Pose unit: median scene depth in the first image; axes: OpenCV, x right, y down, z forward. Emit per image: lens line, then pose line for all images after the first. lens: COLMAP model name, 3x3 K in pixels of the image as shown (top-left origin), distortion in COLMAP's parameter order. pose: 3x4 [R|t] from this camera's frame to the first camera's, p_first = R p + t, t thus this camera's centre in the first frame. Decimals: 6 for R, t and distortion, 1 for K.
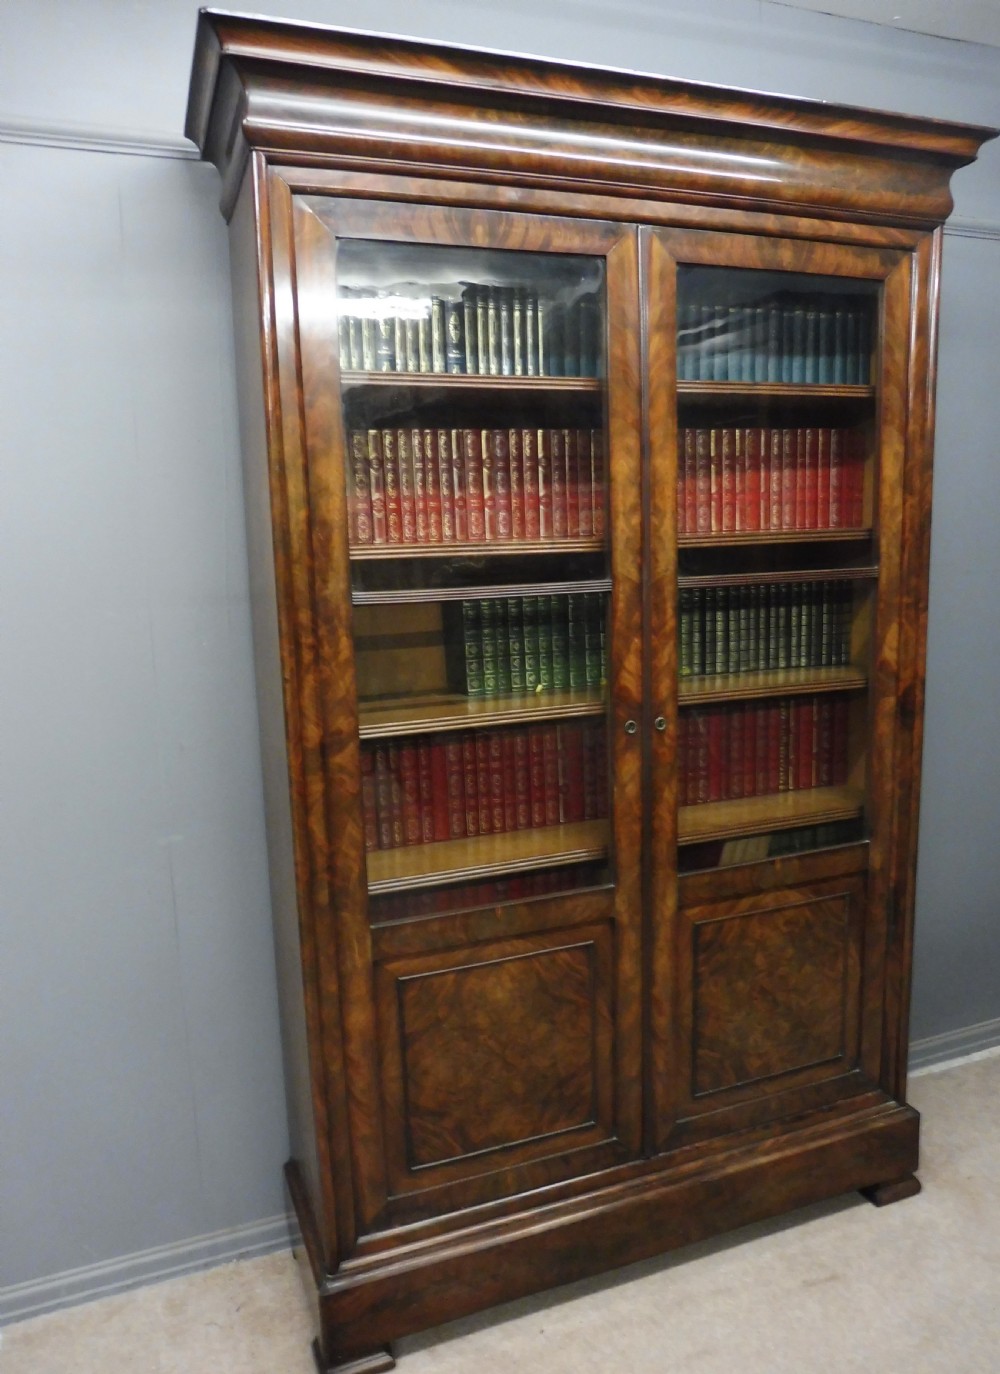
lens RADIAL K [[1006.7, 0, 511.6], [0, 1006.7, 692.9], [0, 0, 1]] dist [-0.036458, -0.007263]
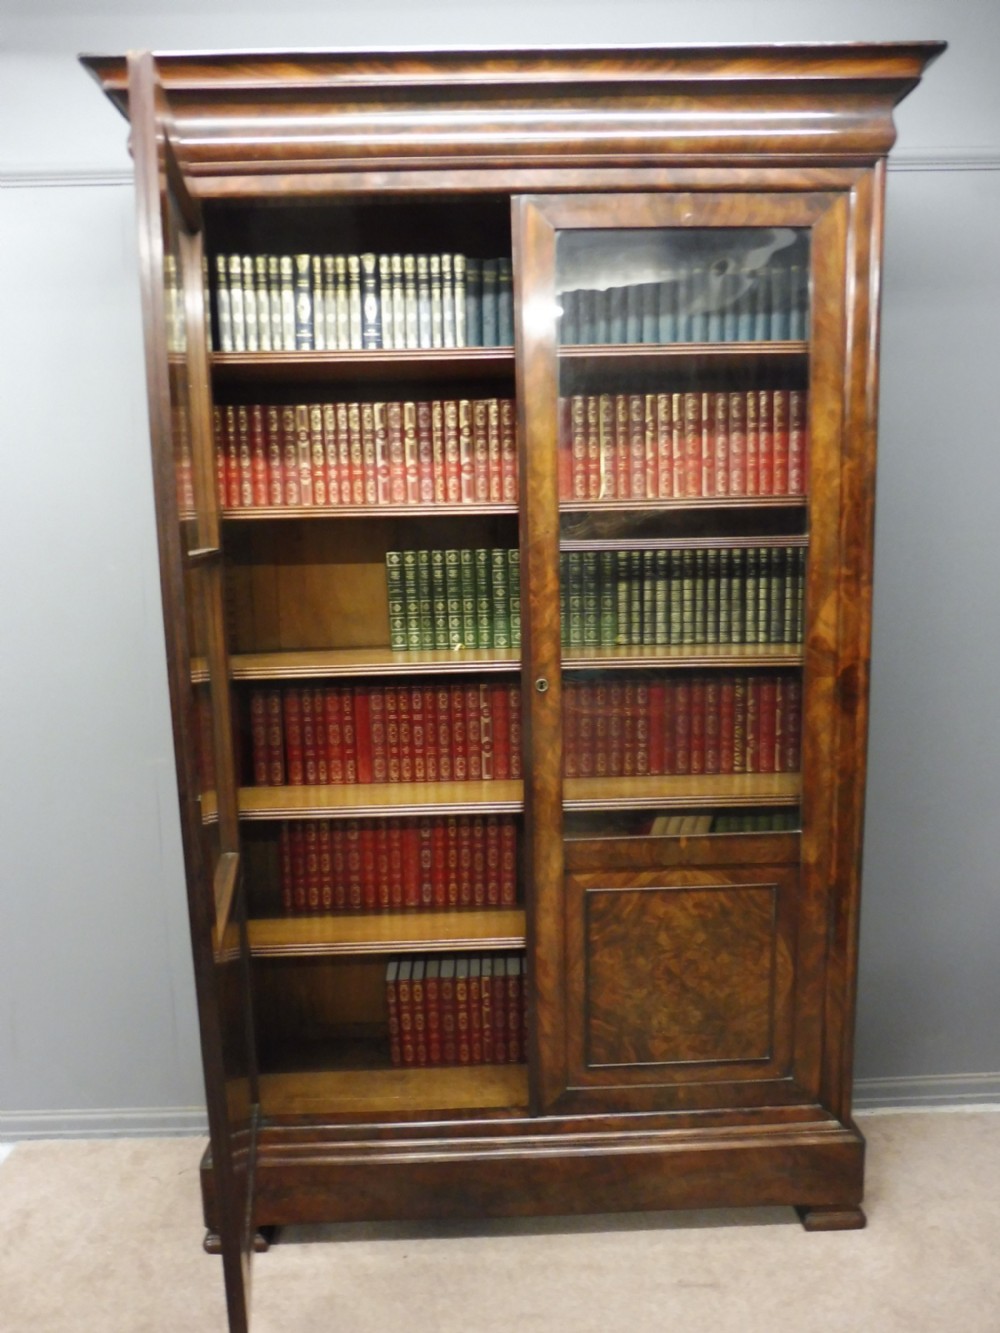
lens RADIAL K [[972.6, 0, 496.2], [0, 972.6, 676.0], [0, 0, 1]] dist [-0.042589, 0.003328]
pose [[0.939998, 0.058219, -0.336177, 0.411680], [-0.060969, 0.998137, 0.002379, 0.020668], [0.335689, 0.018260, 0.941796, 0.061054]]
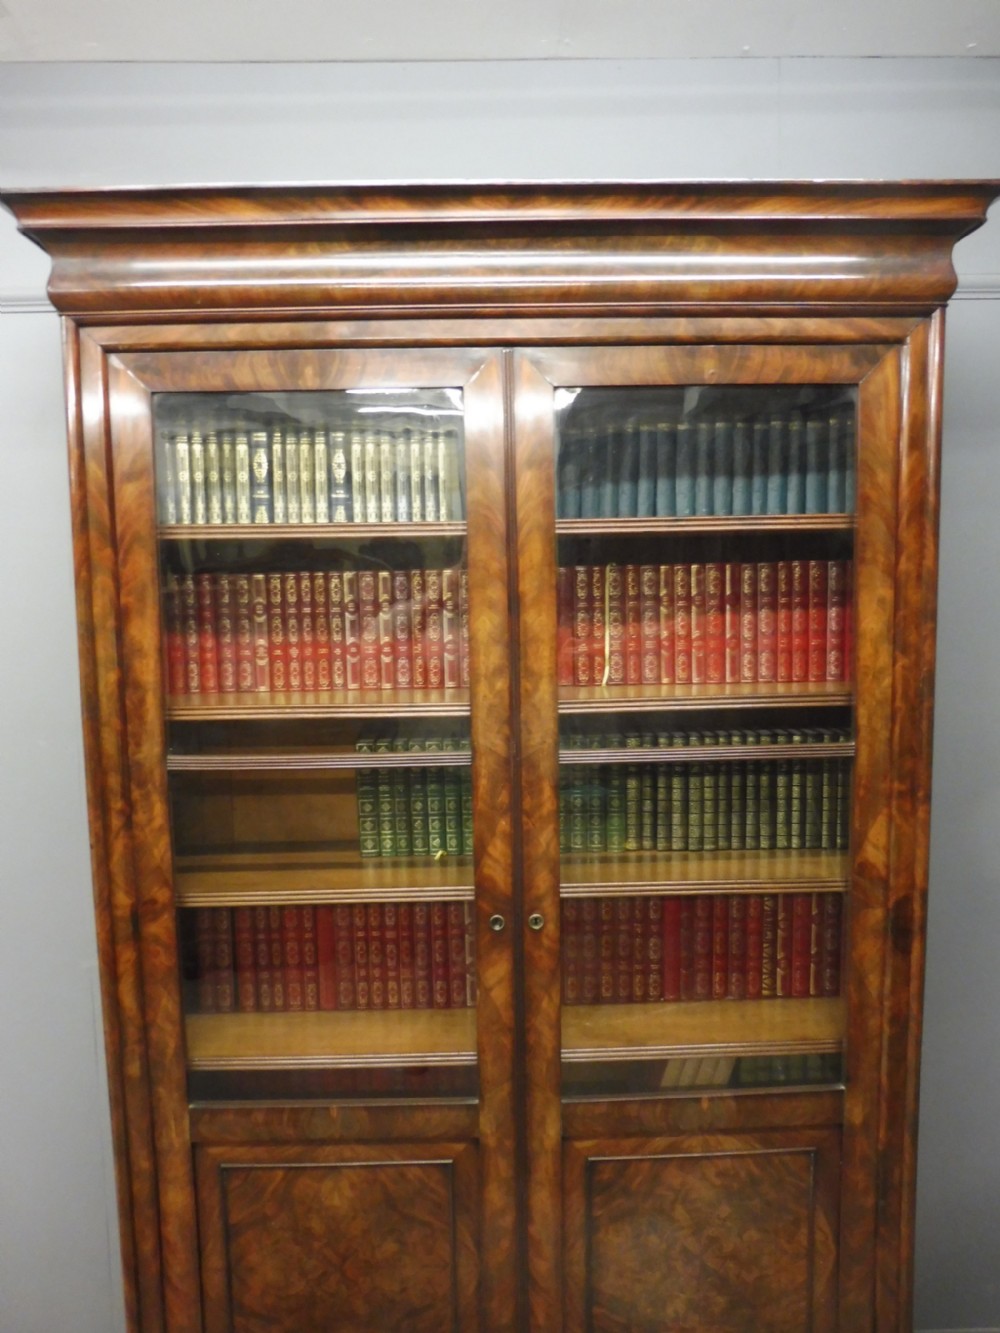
lens RADIAL K [[972.6, 0, 498.1], [0, 972.6, 677.6], [0, 0, 1]] dist [-0.042589, 0.003328]
pose [[0.940191, 0.046724, -0.337428, 0.364398], [-0.066124, 0.996740, -0.046223, -0.126568], [0.334168, 0.065770, 0.940216, 0.199689]]
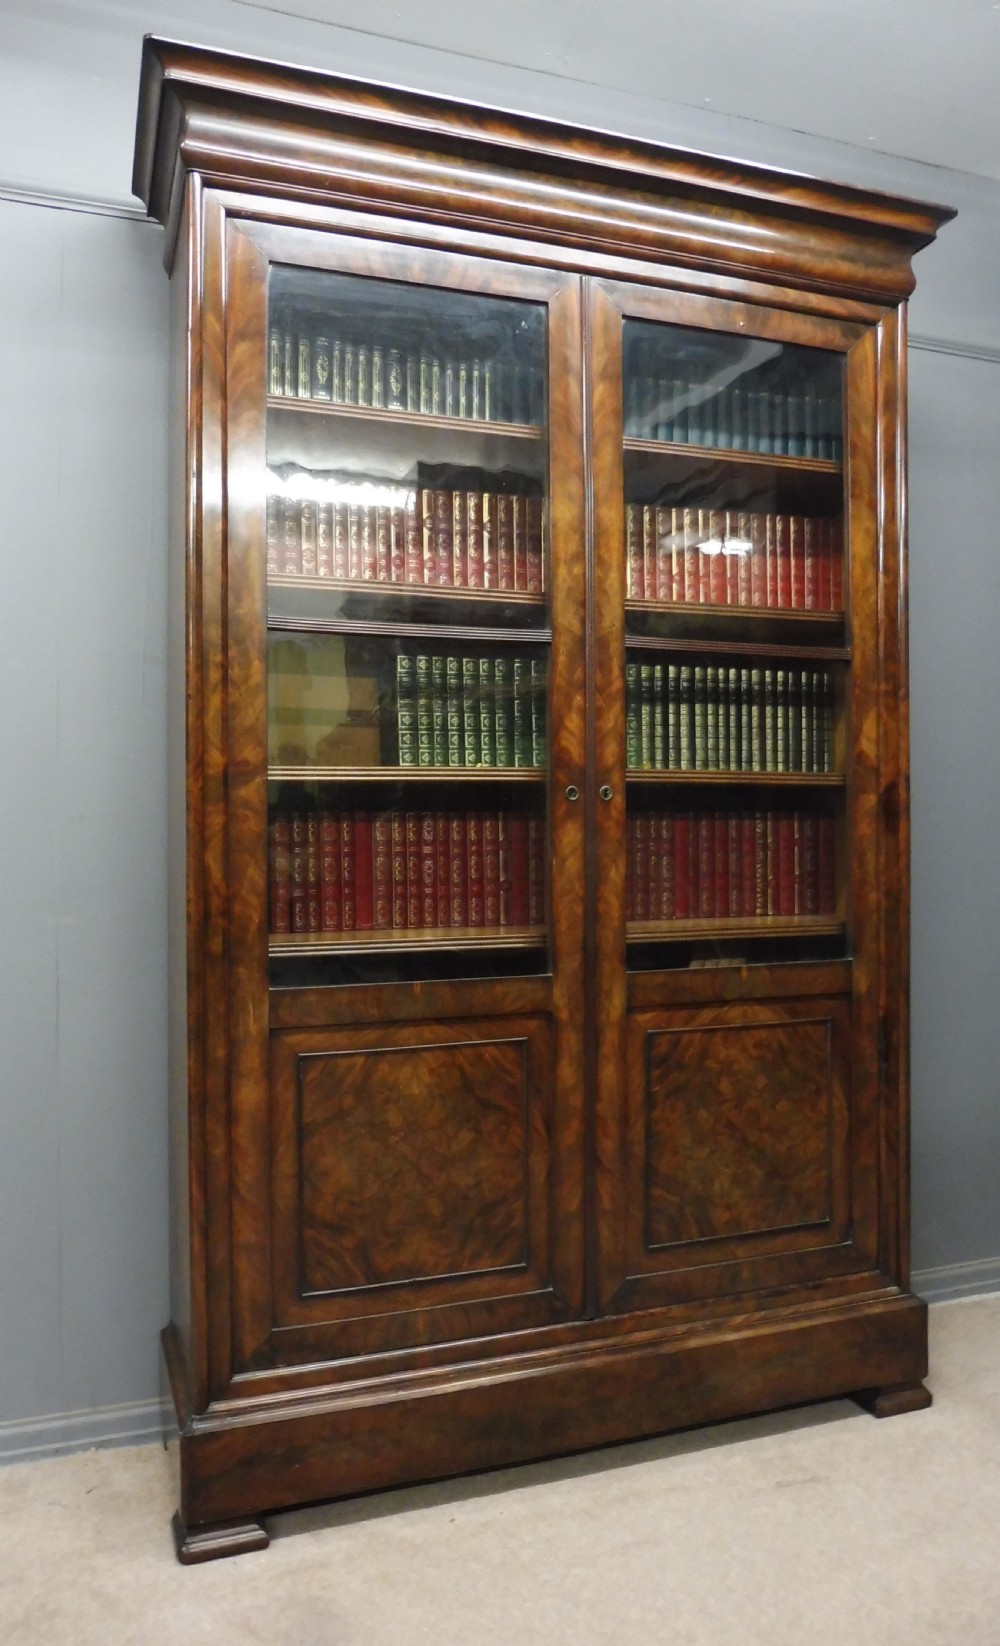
lens RADIAL K [[1221.6, 0, 531.4], [0, 1221.6, 821.3], [0, 0, 1]] dist [-0.033250, -0.019939]
pose [[0.999692, 0.024397, -0.004494, 0.082668], [-0.024805, 0.985671, -0.166848, 0.229716], [0.000359, 0.166908, 0.985972, -0.080279]]
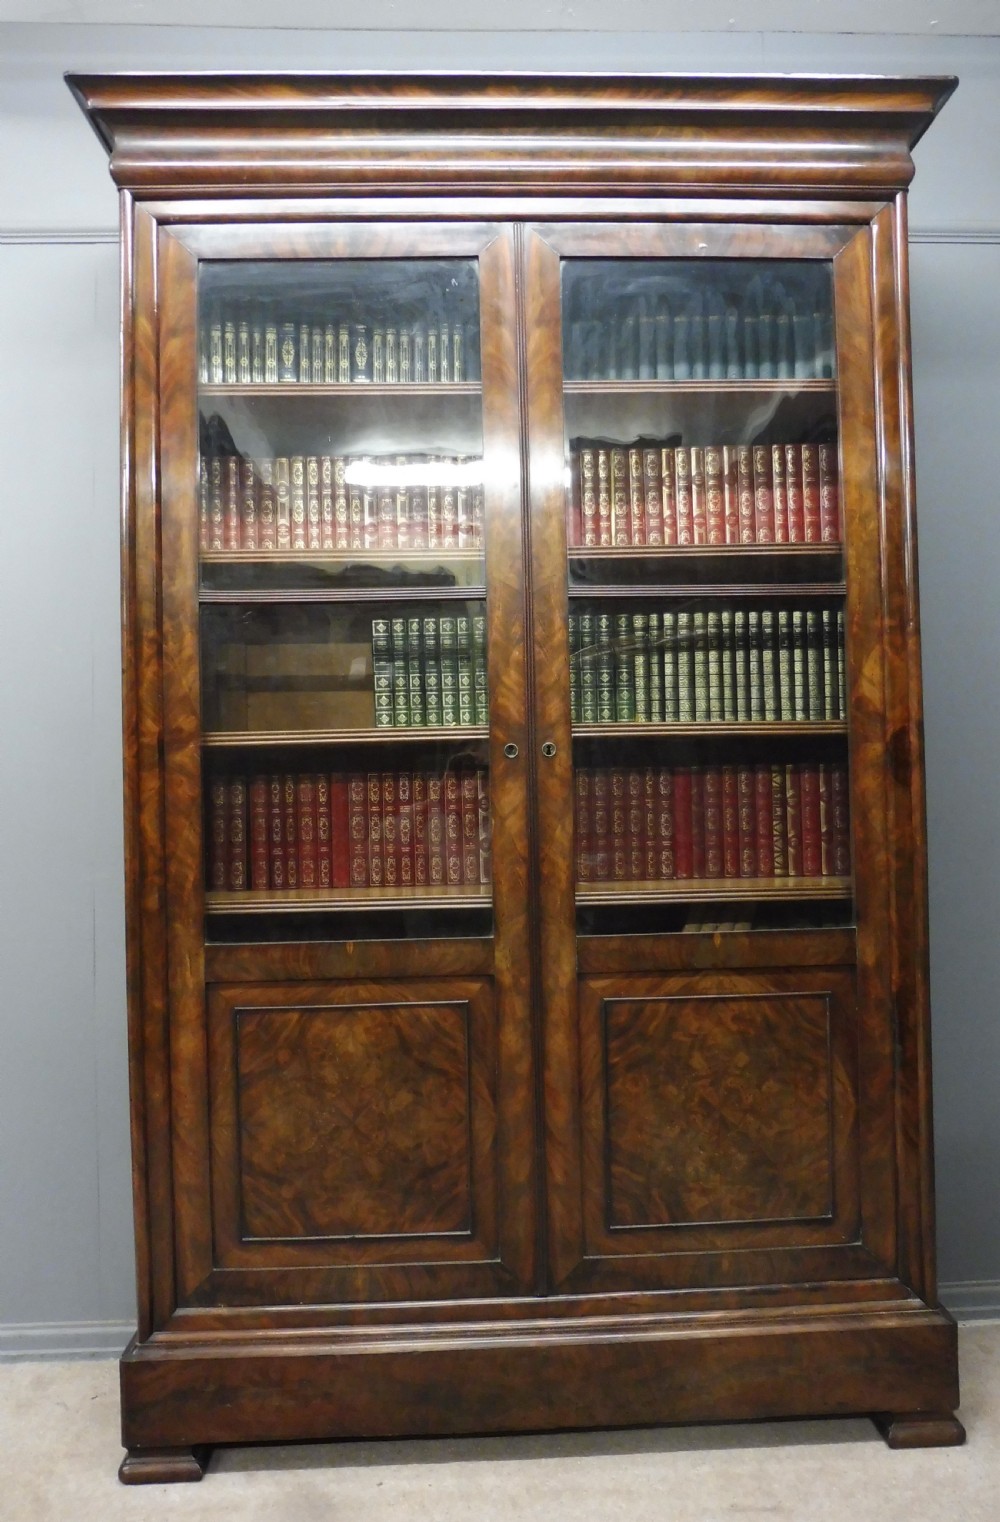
lens RADIAL K [[1131.3, 0, 517.0], [0, 1131.3, 752.2], [0, 0, 1]] dist [-0.044369, 0.007033]
pose [[0.946843, 0.001160, -0.321693, 0.417171], [-0.058984, 0.983666, -0.170063, 0.192065], [0.316241, 0.179998, 0.931446, 0.069205]]
